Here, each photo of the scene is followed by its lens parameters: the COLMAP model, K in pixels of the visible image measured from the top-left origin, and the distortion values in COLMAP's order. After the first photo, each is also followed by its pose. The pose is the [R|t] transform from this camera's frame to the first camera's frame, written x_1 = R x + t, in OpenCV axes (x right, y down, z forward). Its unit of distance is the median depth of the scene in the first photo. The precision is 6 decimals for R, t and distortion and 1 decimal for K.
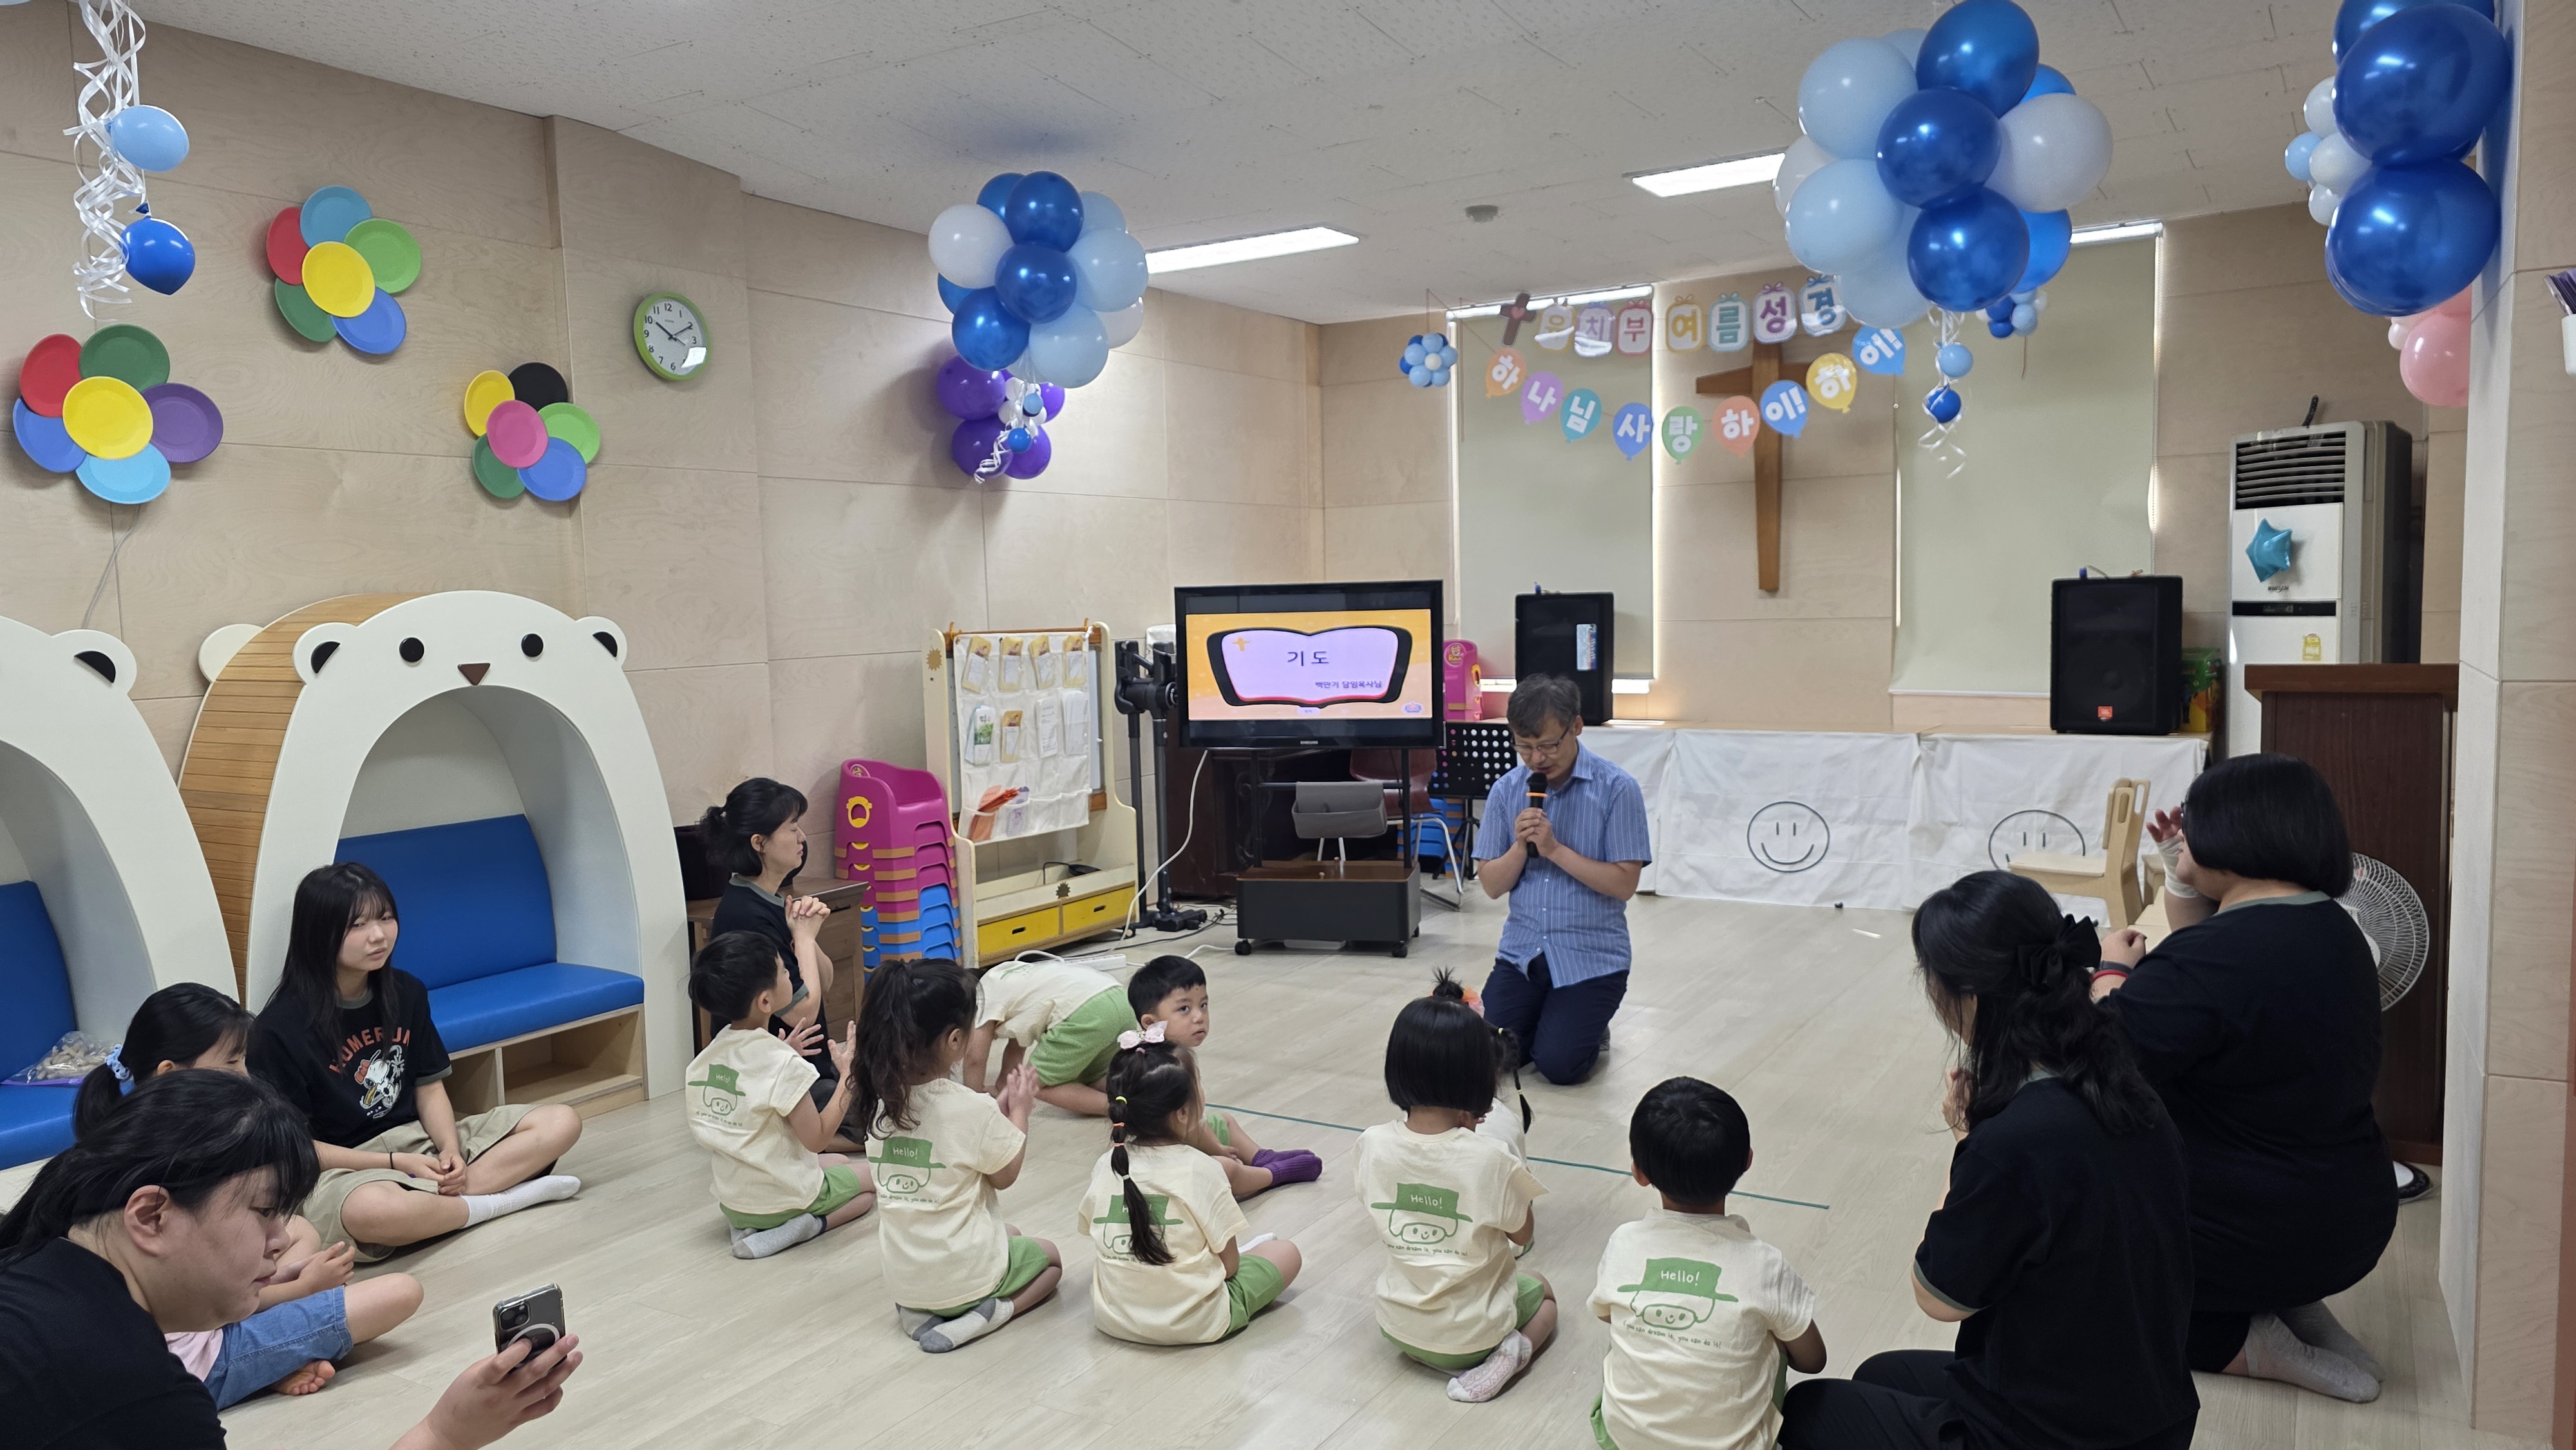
lens RADIAL K [[1758.4, 0, 1288.0], [0, 1758.4, 725.0], [0, 0, 1]] dist [0.062265, -0.066838]
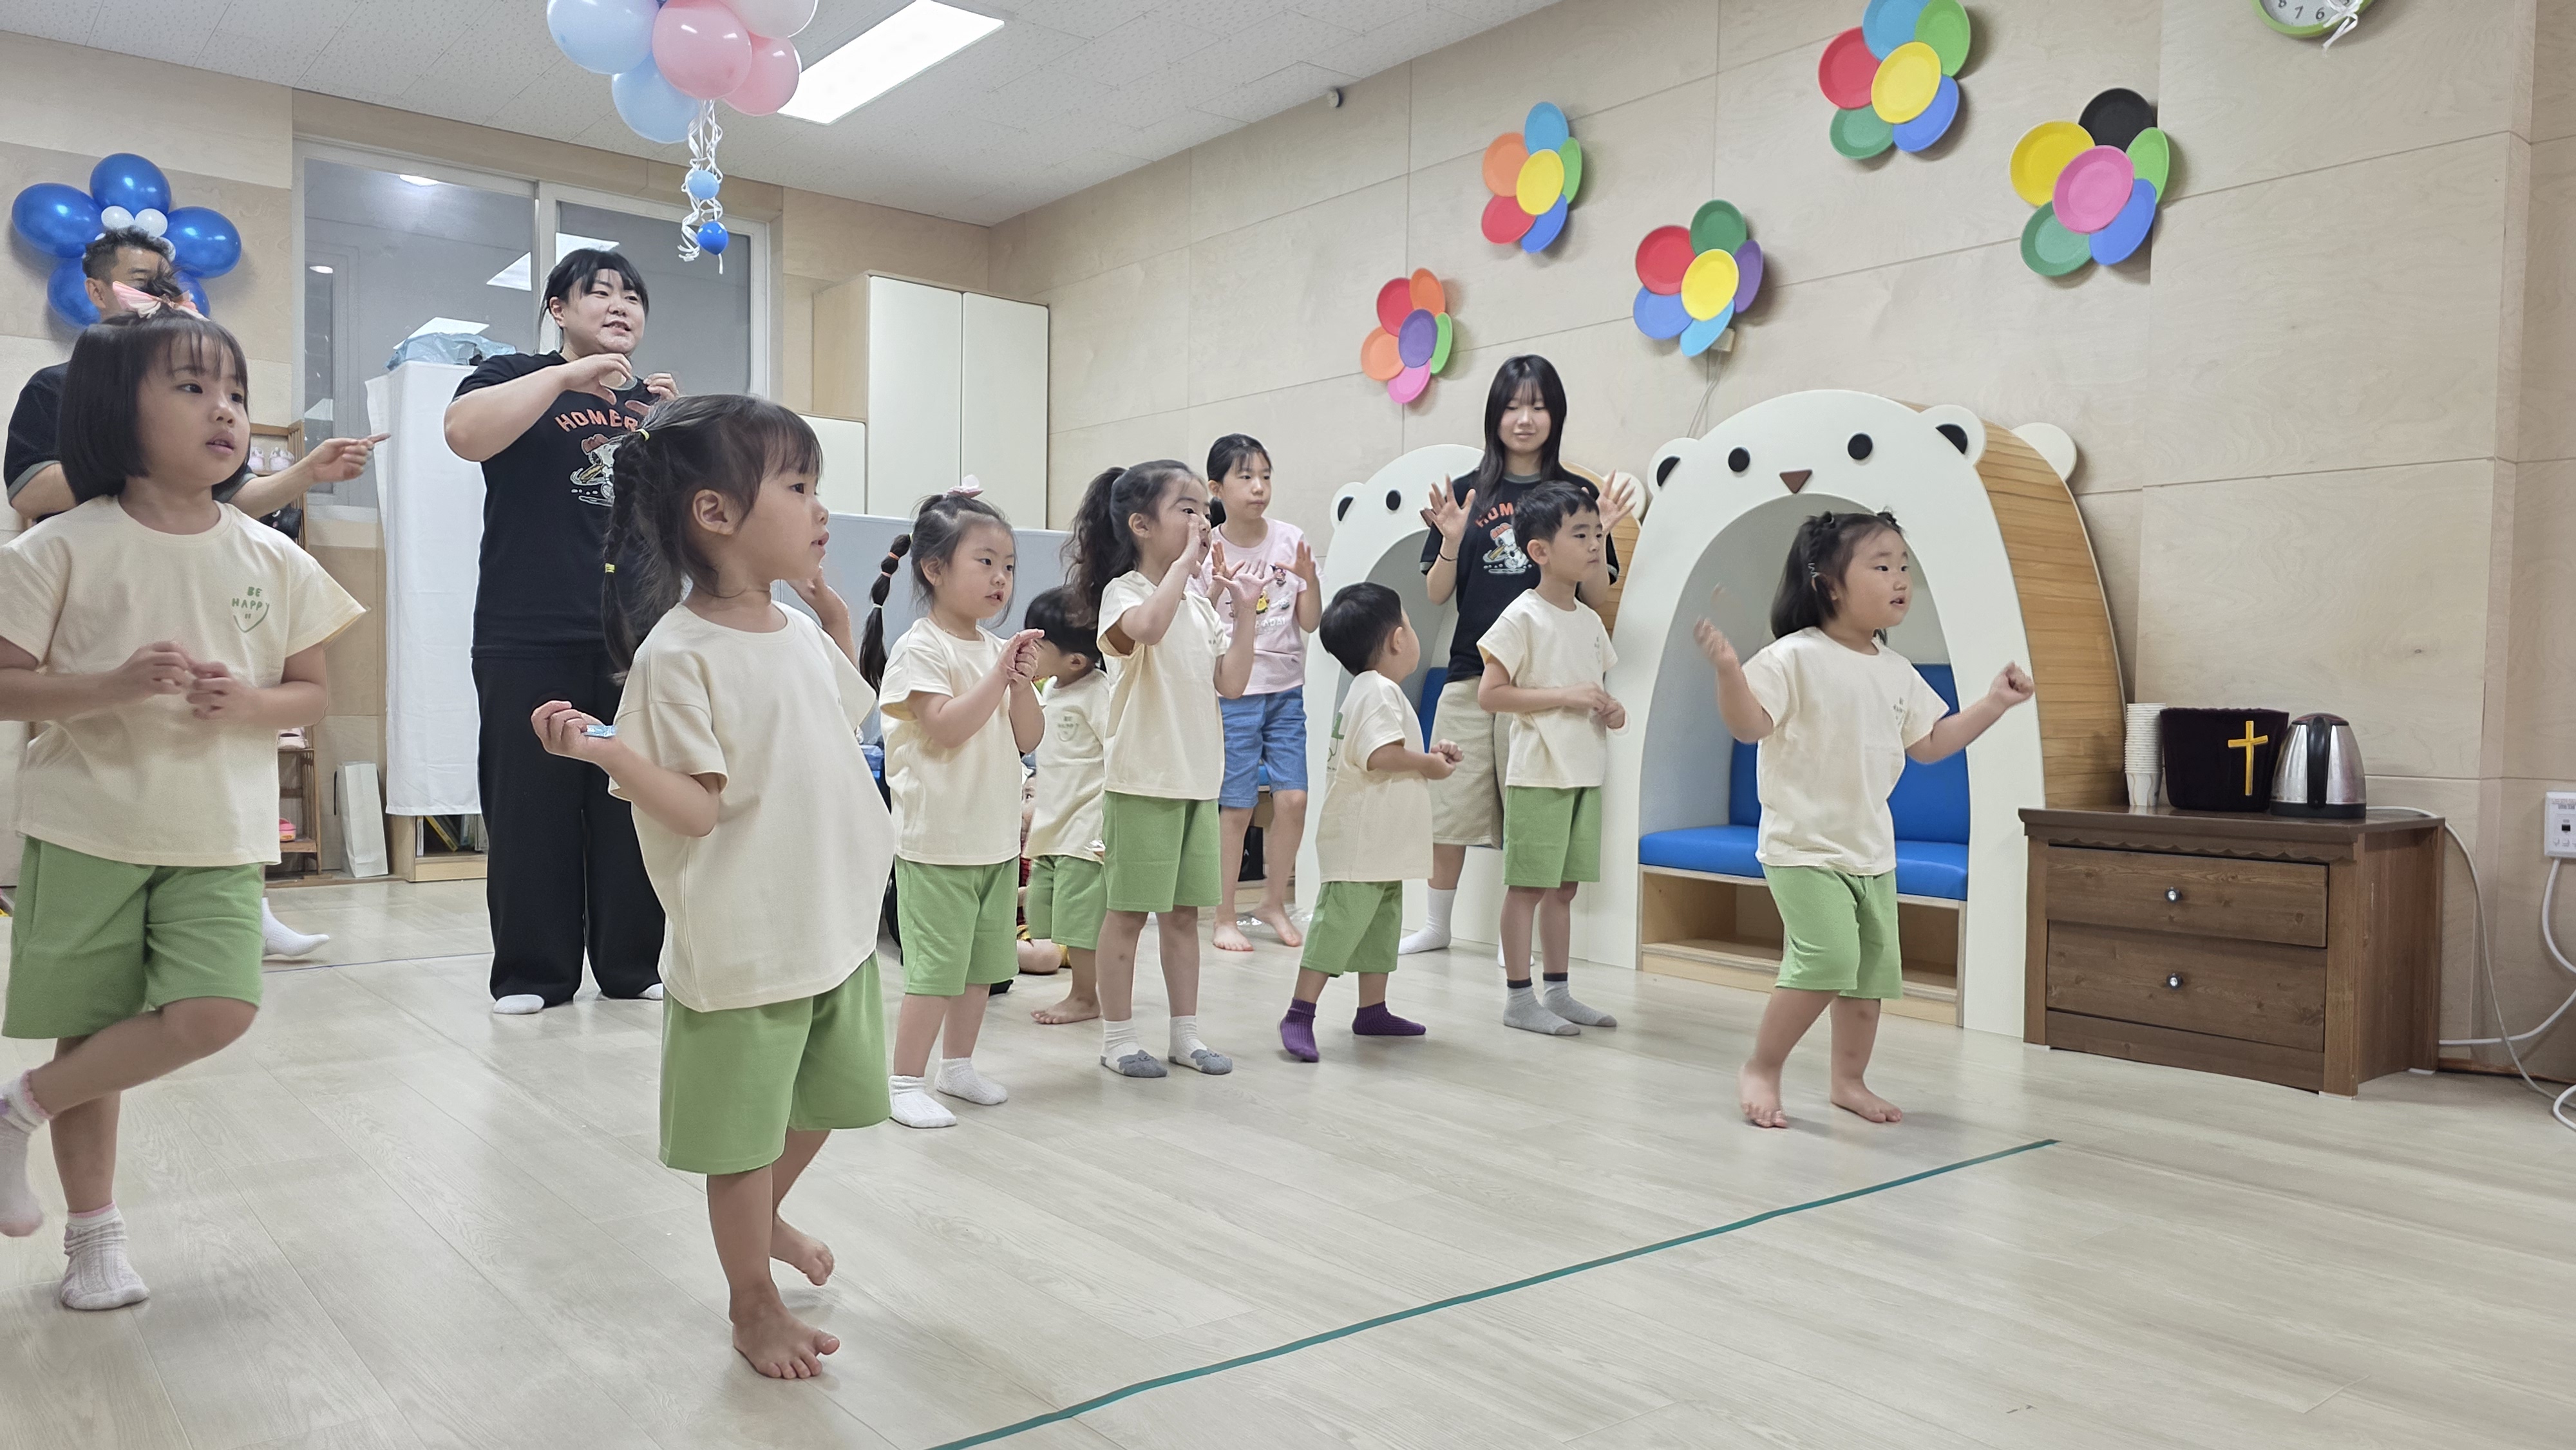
lens RADIAL K [[1758.4, 0, 1288.0], [0, 1758.4, 725.0], [0, 0, 1]] dist [0.062265, -0.066838]
pose [[-0.349038, 0.040532, -0.936232, 0.425042], [-0.075785, 0.994571, 0.071311, 0.043462], [0.934039, 0.095842, -0.344071, 0.901936]]
